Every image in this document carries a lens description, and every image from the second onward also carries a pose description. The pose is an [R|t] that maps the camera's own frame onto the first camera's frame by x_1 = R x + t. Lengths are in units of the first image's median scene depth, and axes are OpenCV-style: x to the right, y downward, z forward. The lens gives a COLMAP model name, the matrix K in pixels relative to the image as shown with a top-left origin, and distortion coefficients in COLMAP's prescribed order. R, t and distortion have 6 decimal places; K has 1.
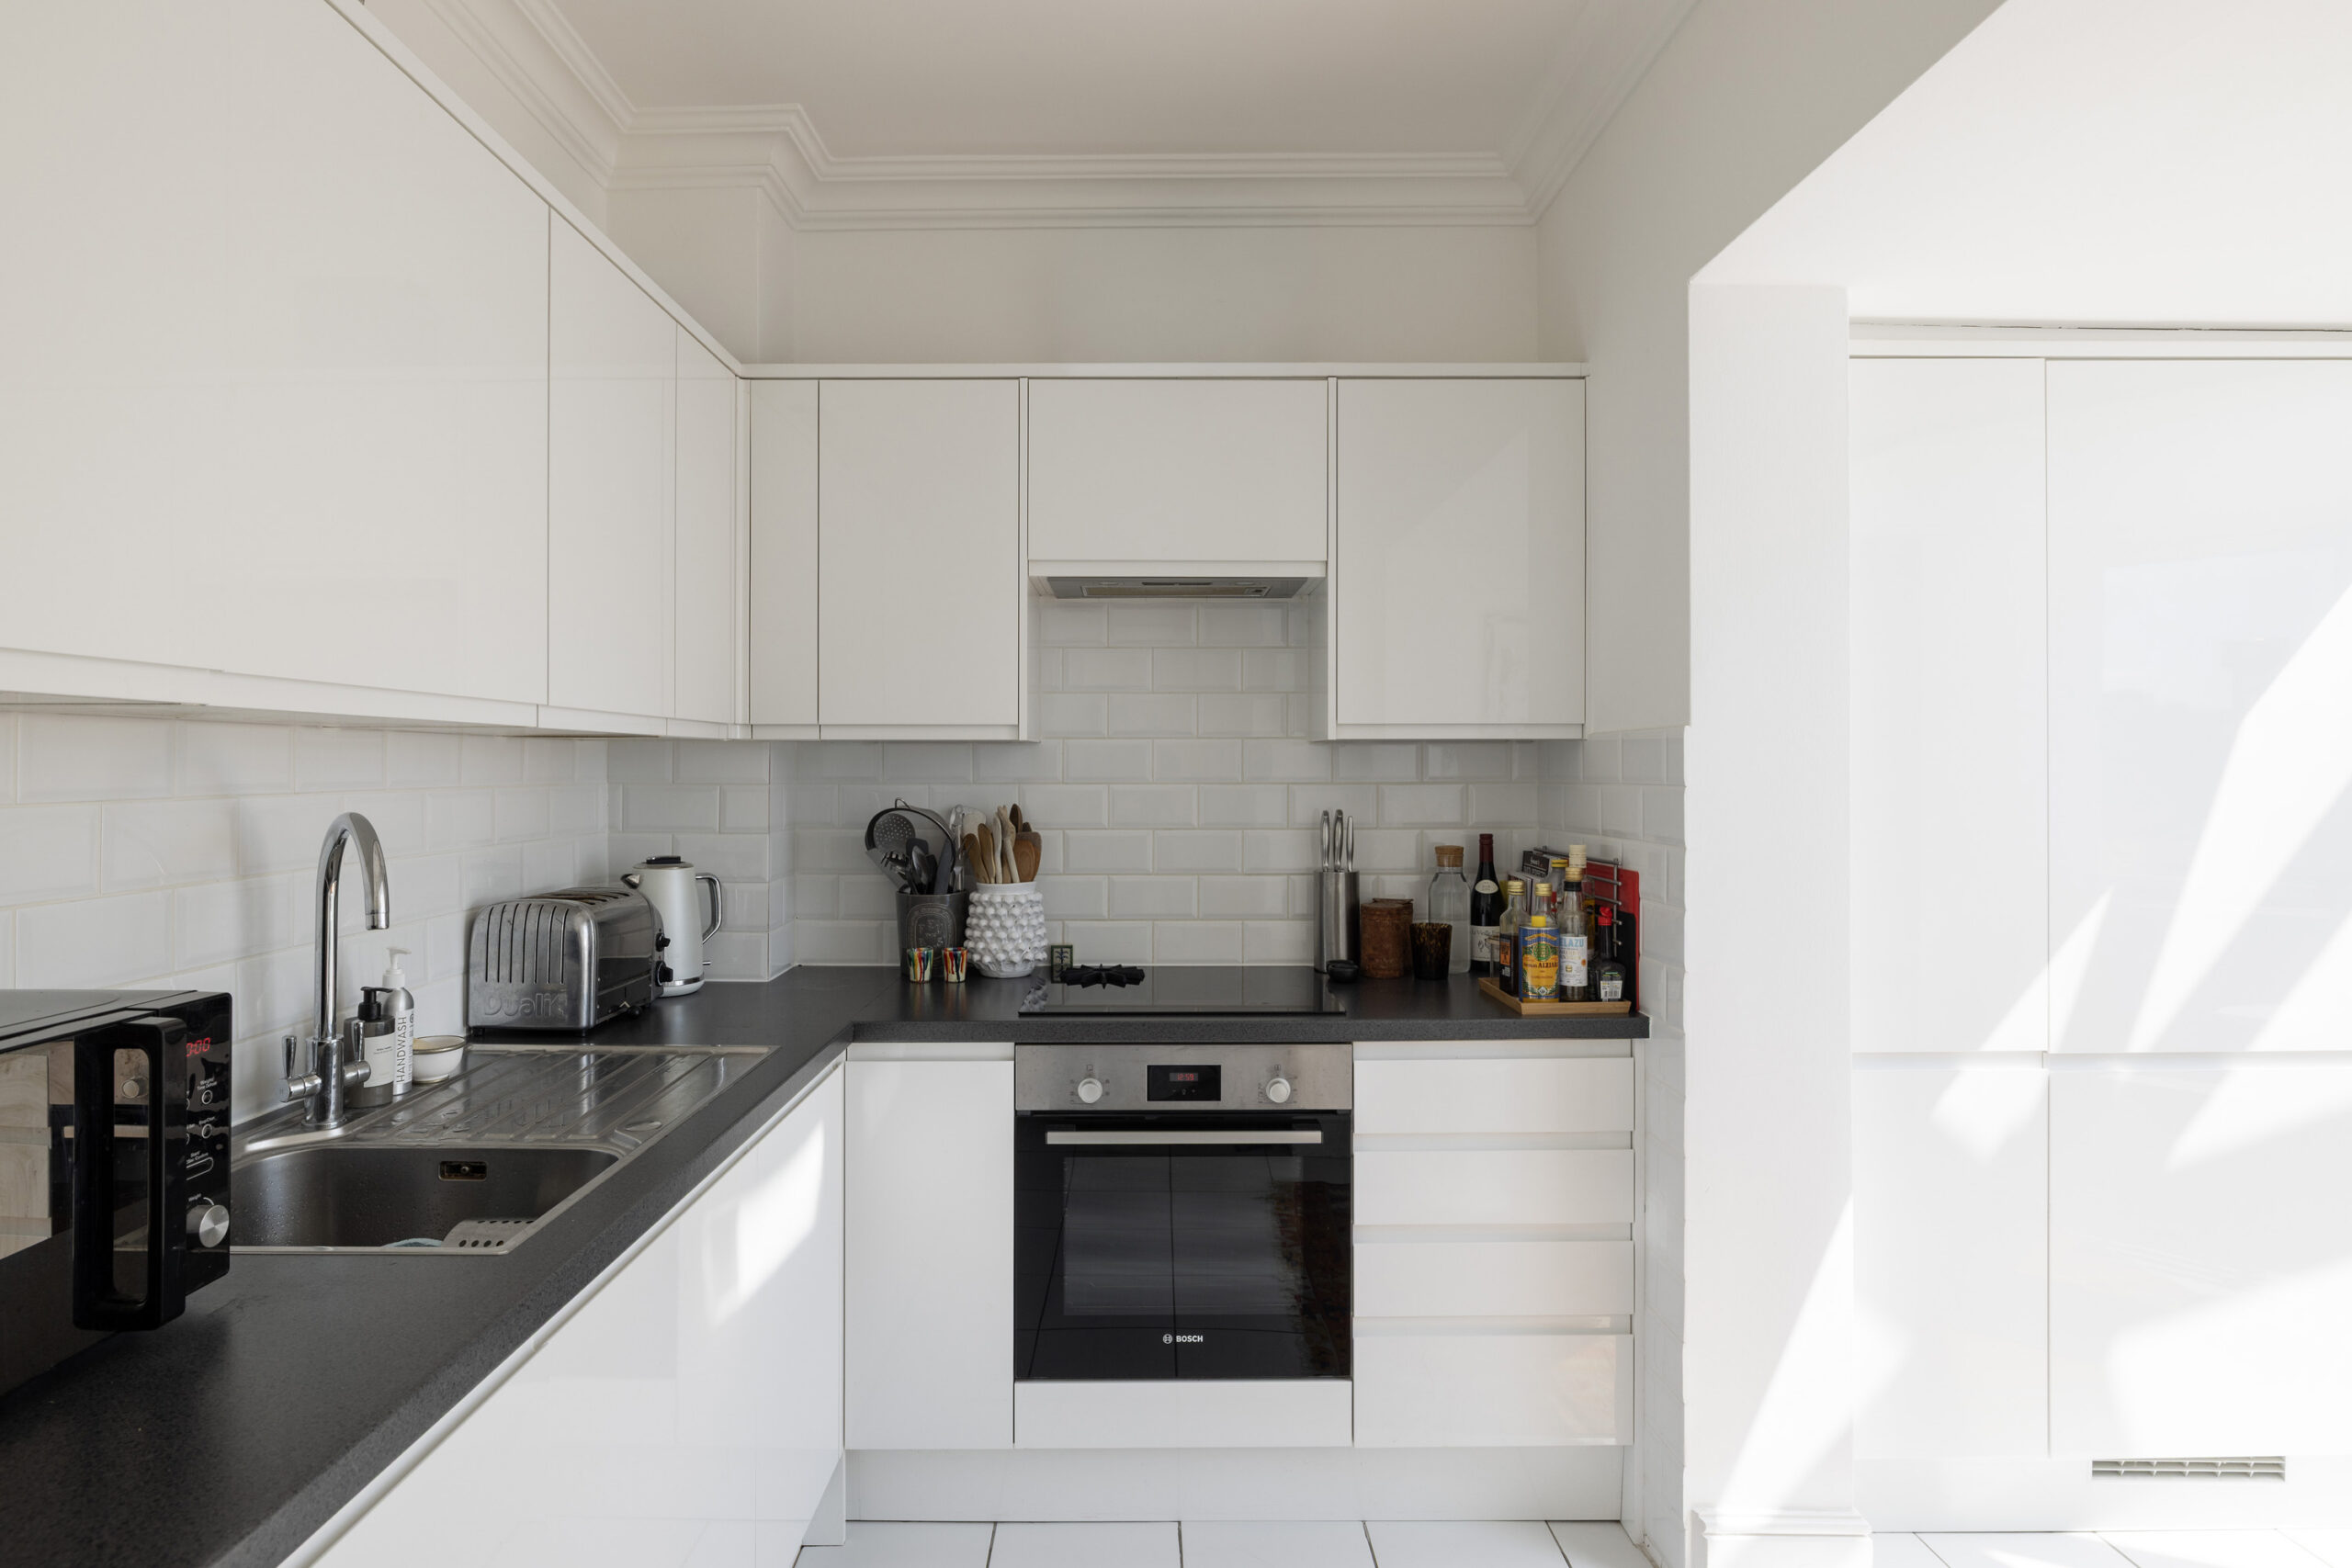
lens RADIAL K [[1215.8, 0, 1171.7], [0, 1215.8, 770.8], [0, 0, 1]] dist [-0.004880, -0.000116]
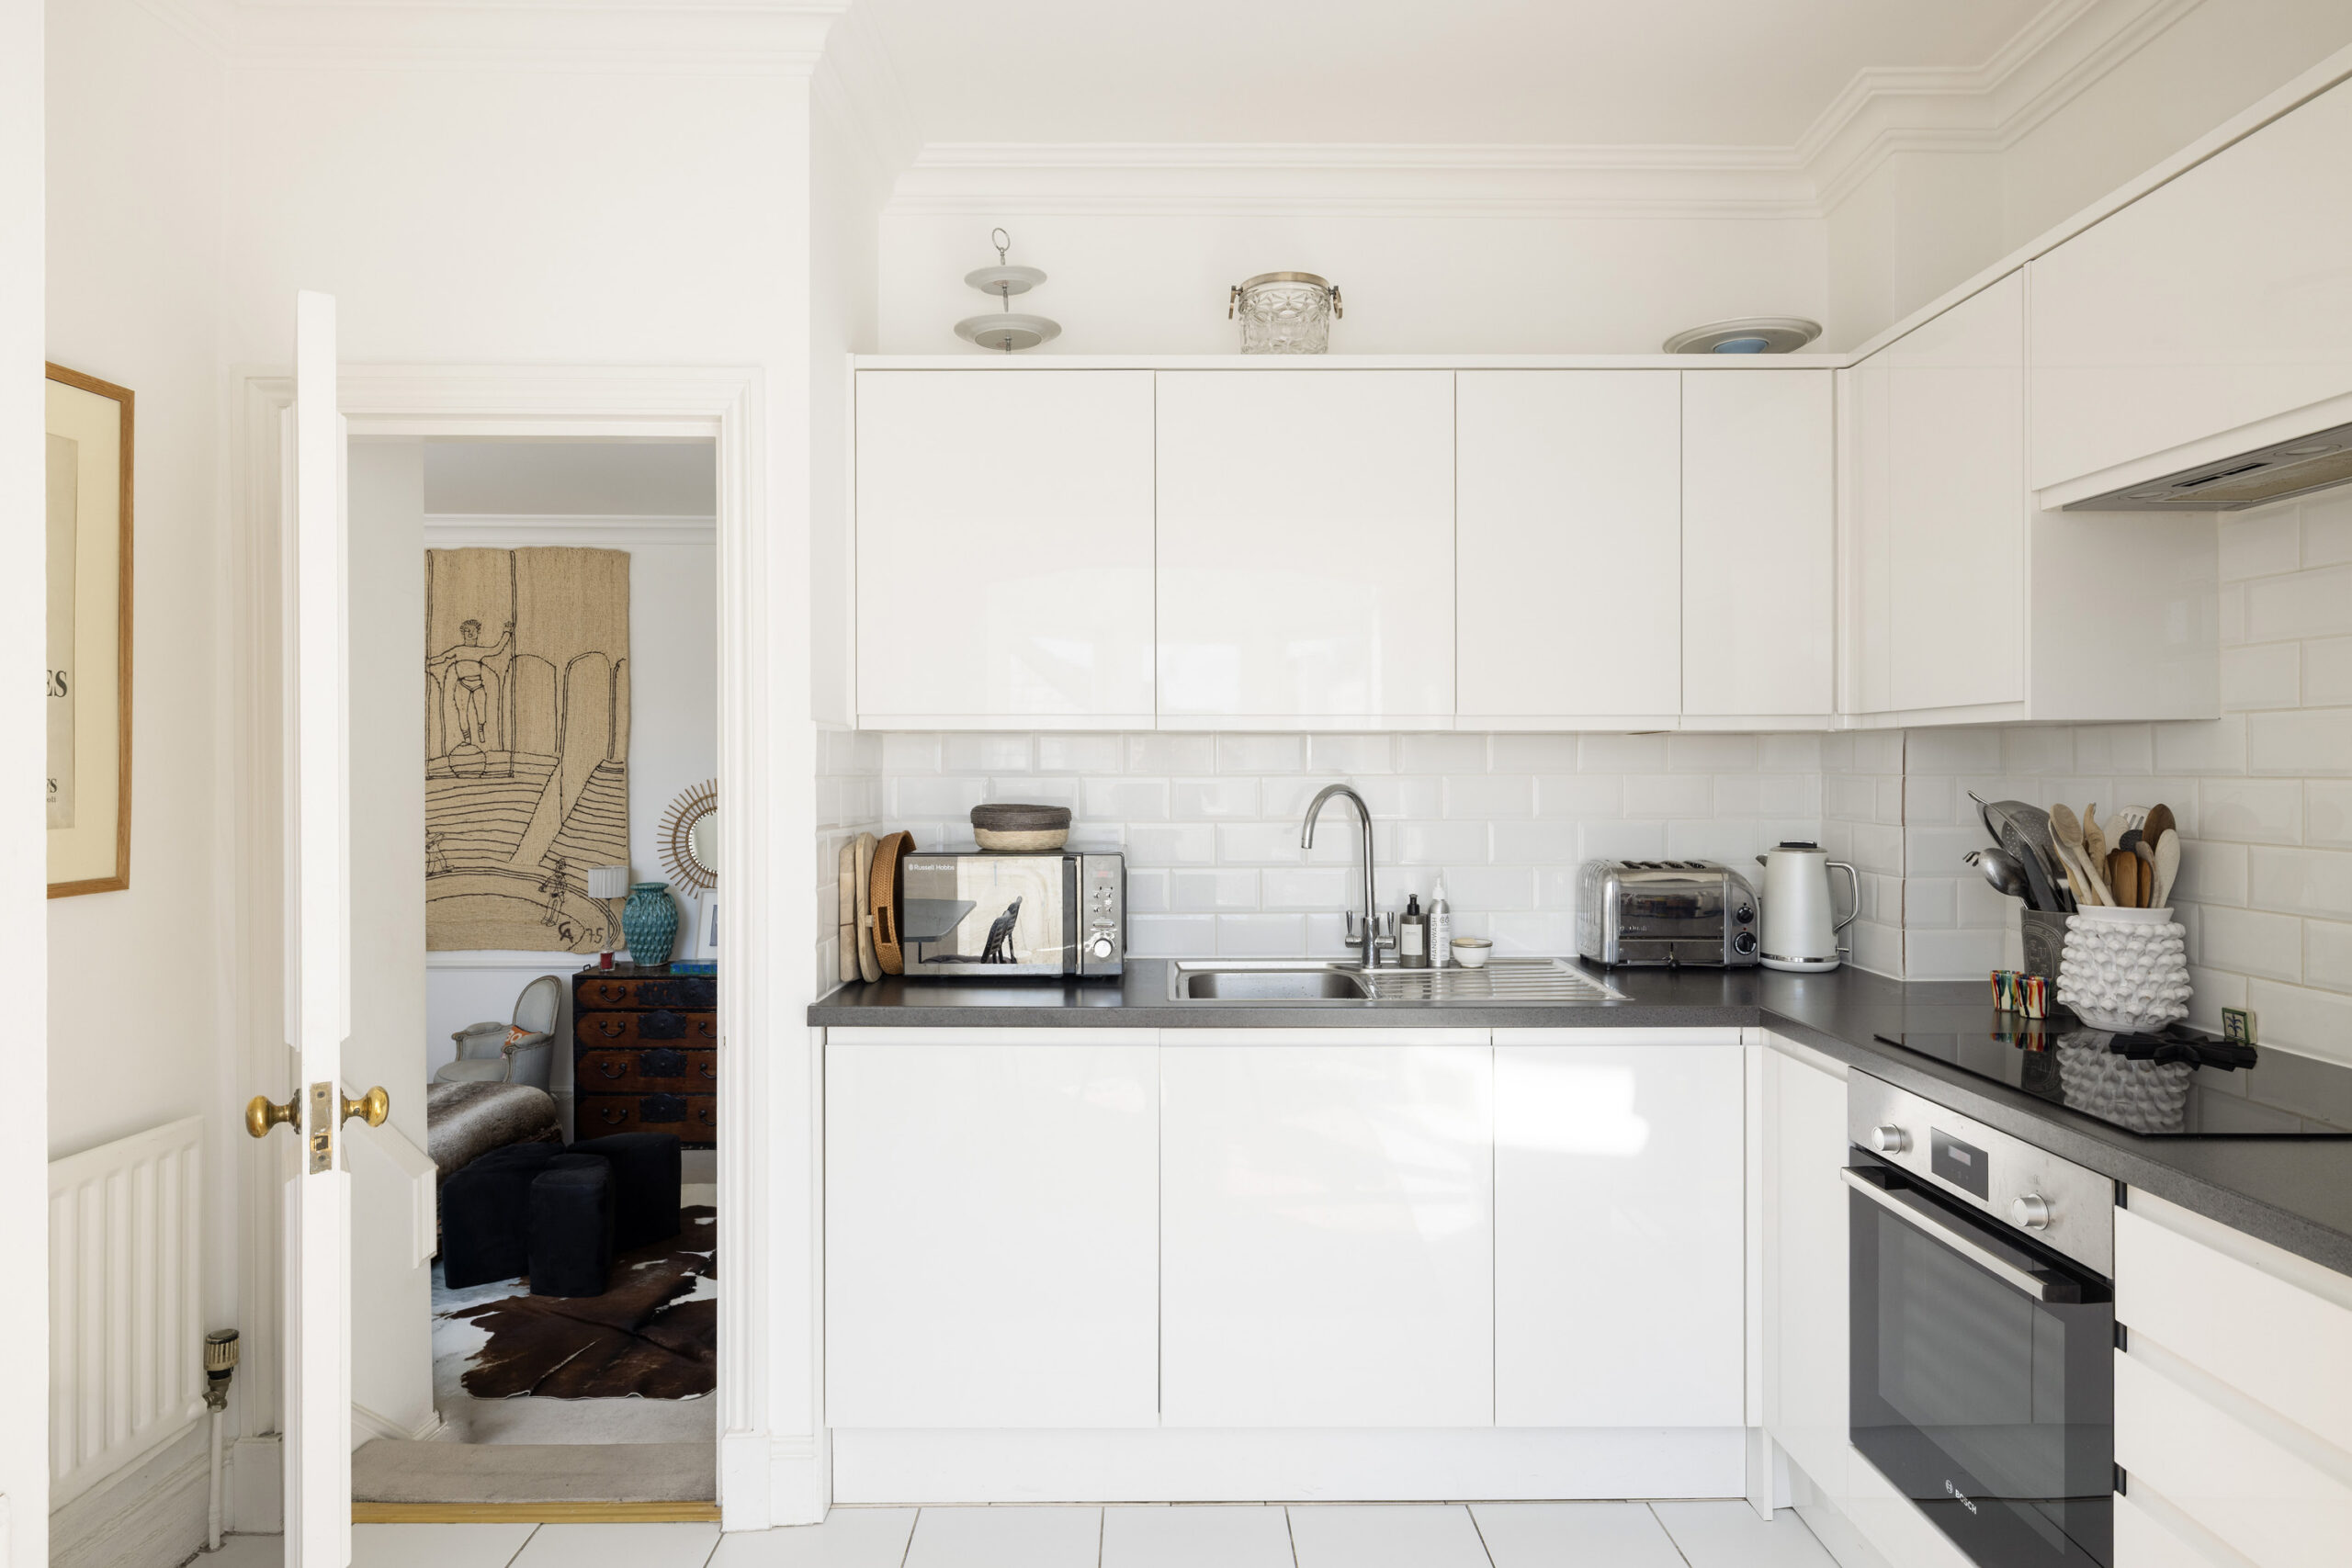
lens RADIAL K [[1373.0, 0, 1175.6], [0, 1373.0, 776.4], [0, 0, 1]] dist [0.006603, 0.000578]
pose [[0.000611, 0.008654, -0.999962, 0.782669], [0.004420, 0.999953, 0.008657, 0.000672], [0.999990, -0.004425, 0.000573, 0.445883]]
